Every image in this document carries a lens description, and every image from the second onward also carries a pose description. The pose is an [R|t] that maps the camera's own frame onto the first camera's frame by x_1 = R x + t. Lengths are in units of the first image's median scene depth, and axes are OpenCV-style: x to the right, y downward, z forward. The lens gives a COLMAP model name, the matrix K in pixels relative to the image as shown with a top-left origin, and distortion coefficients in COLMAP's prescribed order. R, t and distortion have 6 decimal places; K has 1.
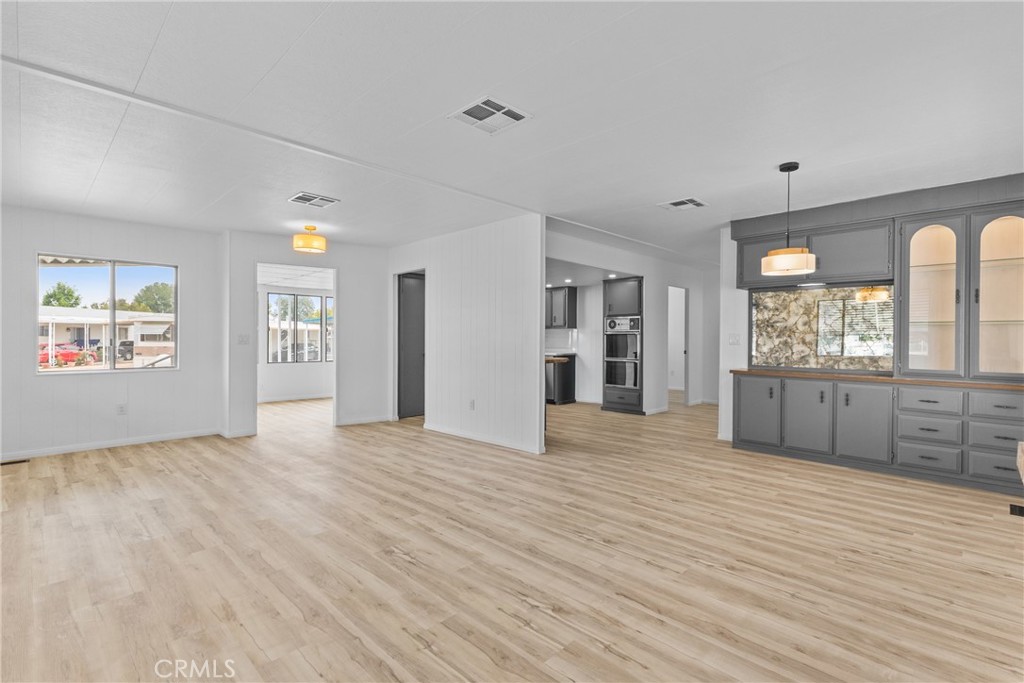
lens RADIAL K [[458.8, 0, 512.0], [0, 458.8, 341.5], [0, 0, 1]] dist [0.003299, 0.000209]
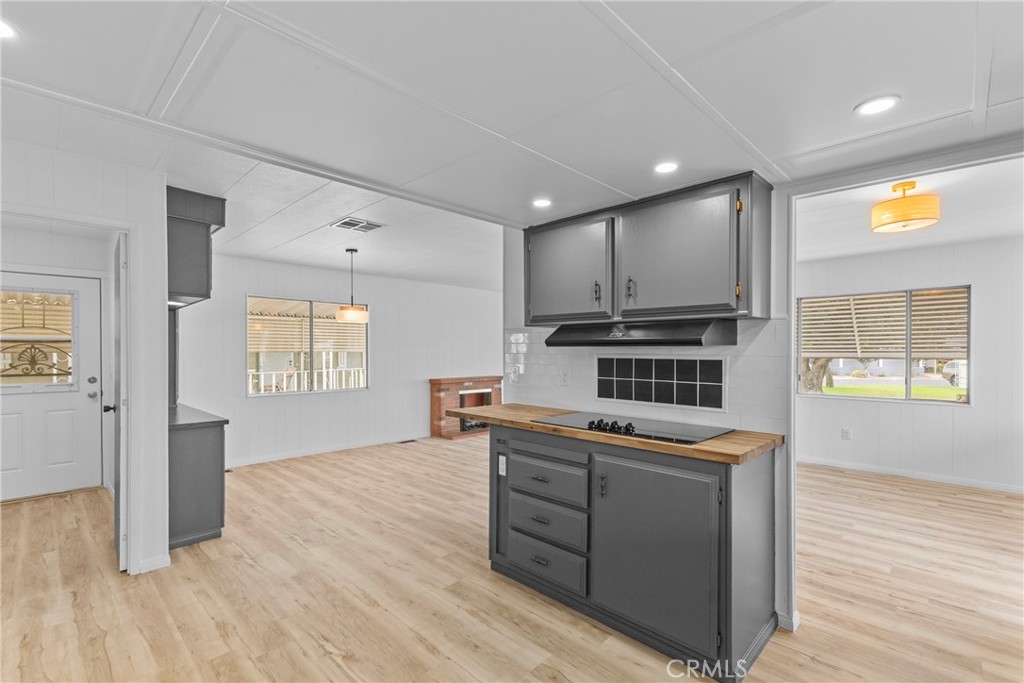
lens RADIAL K [[470.8, 0, 513.8], [0, 470.8, 347.0], [0, 0, 1]] dist [0.000576, -0.000091]
pose [[-0.999991, -0.000812, -0.004272, 0.082359], [-0.000815, 0.999999, 0.000714, -0.067473], [0.004272, 0.000718, -0.999991, 2.517099]]
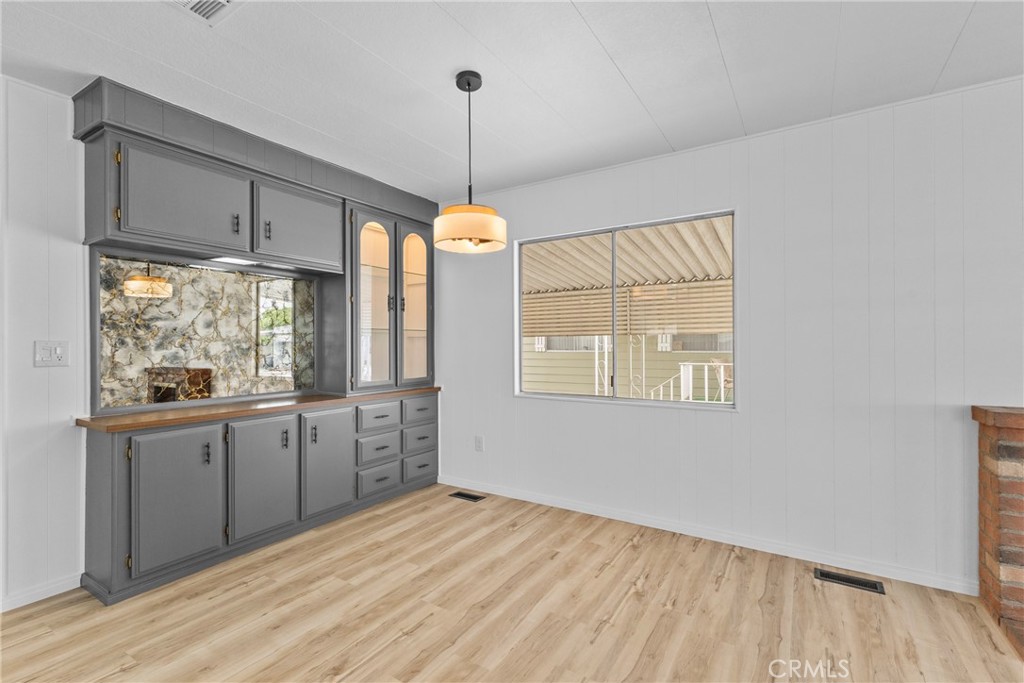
lens RADIAL K [[458.8, 0, 512.0], [0, 458.8, 341.5], [0, 0, 1]] dist [0.003299, 0.000209]
pose [[-0.208797, 0.002324, 0.977956, -0.035761], [0.014832, 0.999890, 0.000790, -0.016564], [-0.977846, 0.014670, -0.208809, 1.071076]]
